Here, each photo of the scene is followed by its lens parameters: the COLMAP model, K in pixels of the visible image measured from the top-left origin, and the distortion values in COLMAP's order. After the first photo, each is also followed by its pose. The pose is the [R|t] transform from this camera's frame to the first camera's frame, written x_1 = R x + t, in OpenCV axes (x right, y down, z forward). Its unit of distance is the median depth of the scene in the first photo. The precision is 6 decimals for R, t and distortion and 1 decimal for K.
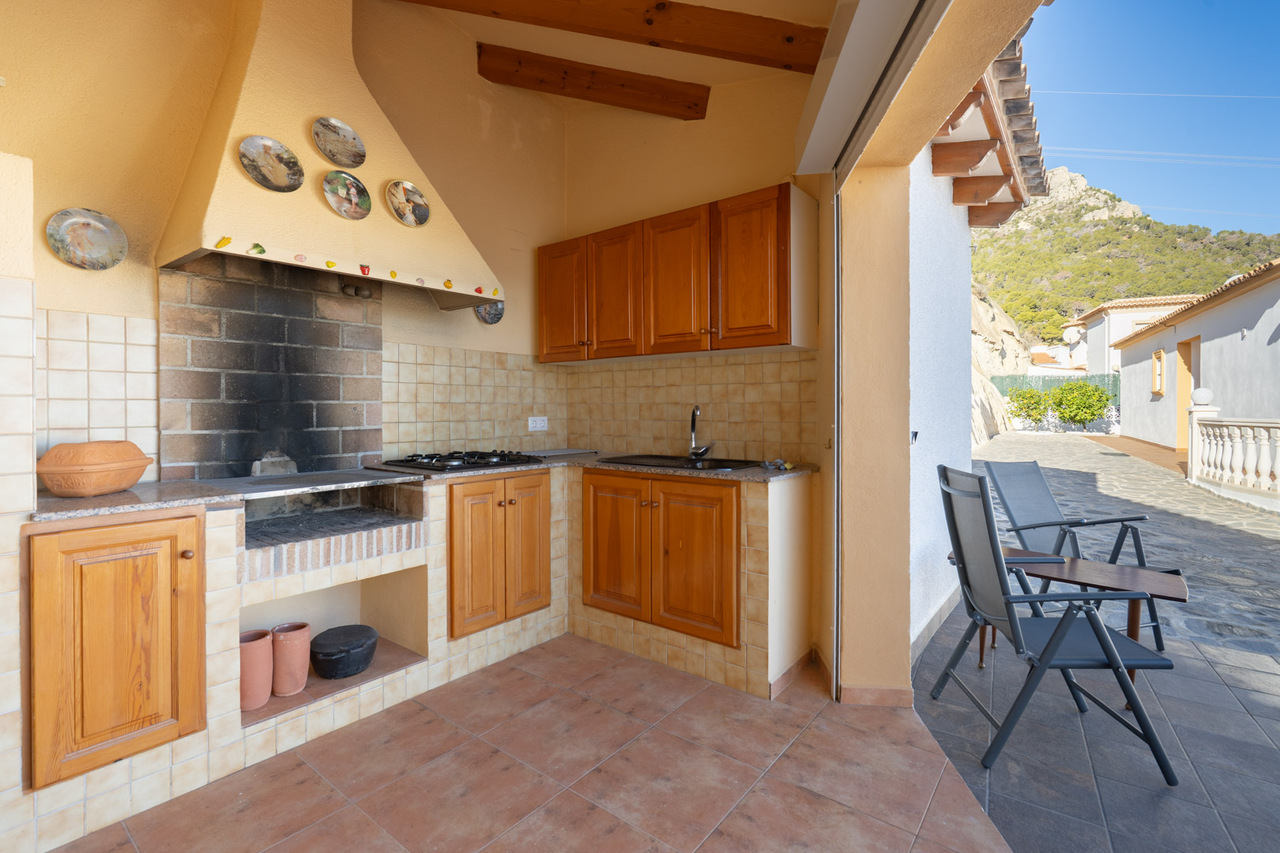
lens RADIAL K [[592.0, 0, 645.4], [0, 592.0, 412.7], [0, 0, 1]] dist [0.012695, -0.001426]
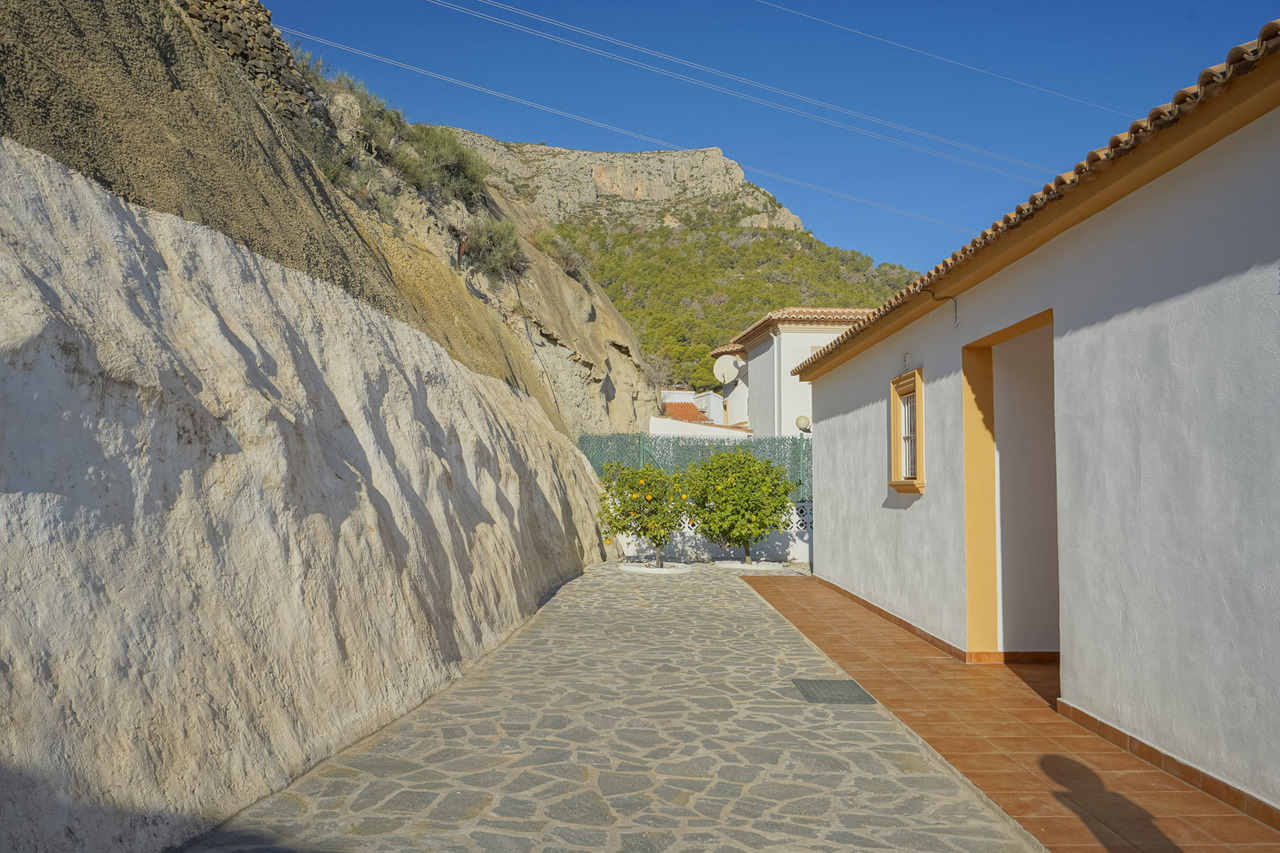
lens RADIAL K [[1036.0, 0, 637.6], [0, 1036.0, 427.6], [0, 0, 1]] dist [0.086351, 0.000960]
pose [[0.860842, 0.034775, 0.507683, 0.193266], [-0.001559, 0.997838, -0.065705, -0.013722], [-0.508871, 0.055770, 0.859035, 0.265709]]
